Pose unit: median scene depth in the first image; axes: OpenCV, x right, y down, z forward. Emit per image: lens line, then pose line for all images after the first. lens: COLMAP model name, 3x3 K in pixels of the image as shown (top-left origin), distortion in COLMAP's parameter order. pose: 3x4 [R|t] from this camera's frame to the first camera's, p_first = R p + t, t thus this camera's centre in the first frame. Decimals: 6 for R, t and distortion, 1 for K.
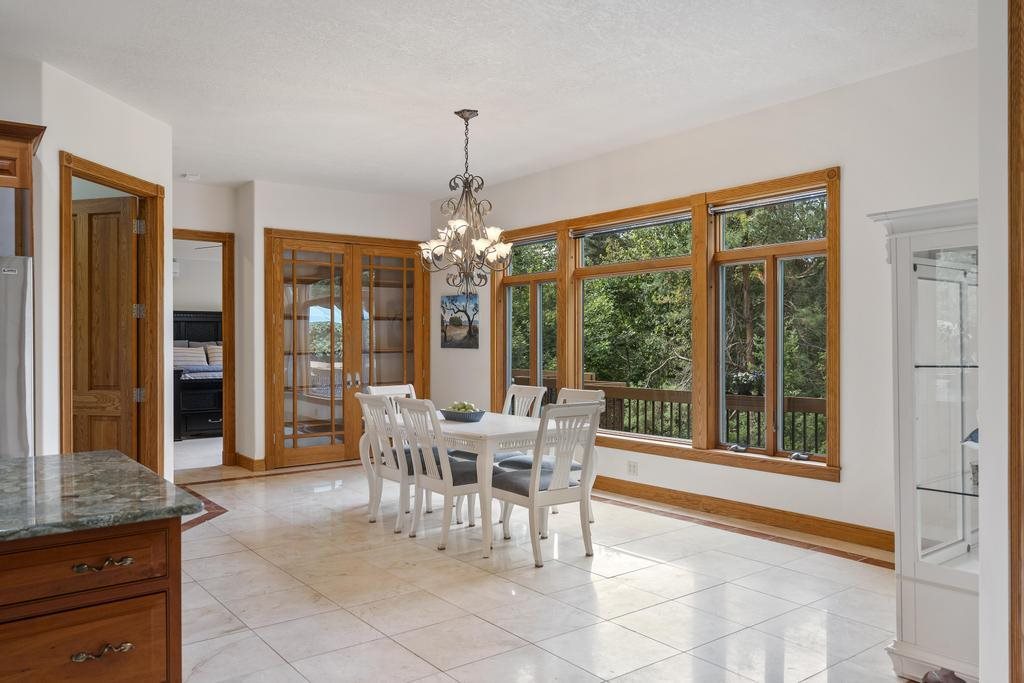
lens RADIAL K [[751.1, 0, 511.1], [0, 751.1, 337.8], [0, 0, 1]] dist [-0.008961, -0.003739]
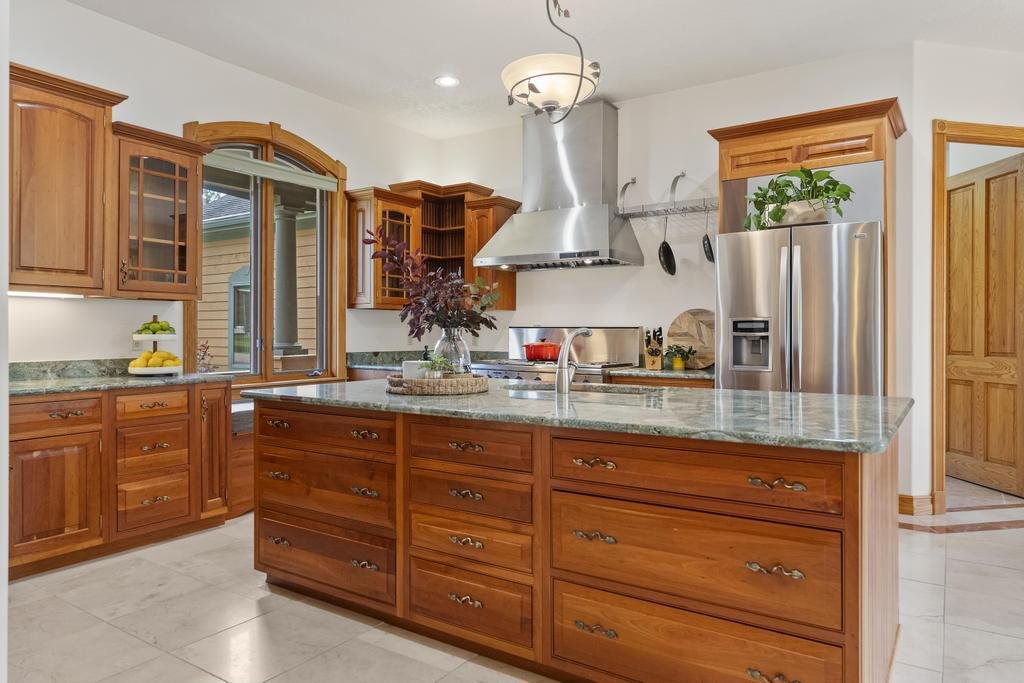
lens RADIAL K [[653.7, 0, 515.5], [0, 653.7, 332.9], [0, 0, 1]] dist [-0.005356, 0.000584]
pose [[0.318695, 0.005707, -0.947840, 0.058722], [0.001490, 0.999978, 0.006522, 0.031606], [0.947856, -0.003491, 0.318679, 0.130642]]
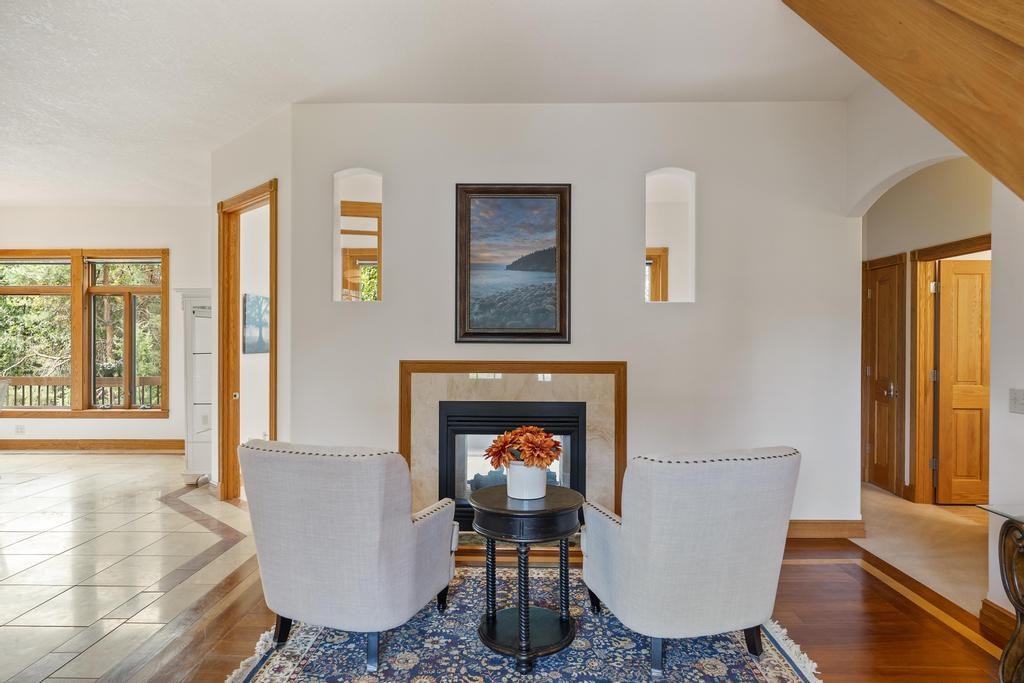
lens RADIAL K [[604.3, 0, 511.3], [0, 604.3, 343.0], [0, 0, 1]] dist [-0.004033, -0.000359]
pose [[0.623848, -0.000272, 0.781545, -0.176798], [-0.006711, 0.999961, 0.005704, -0.007317], [-0.781517, -0.008803, 0.623822, -0.525712]]
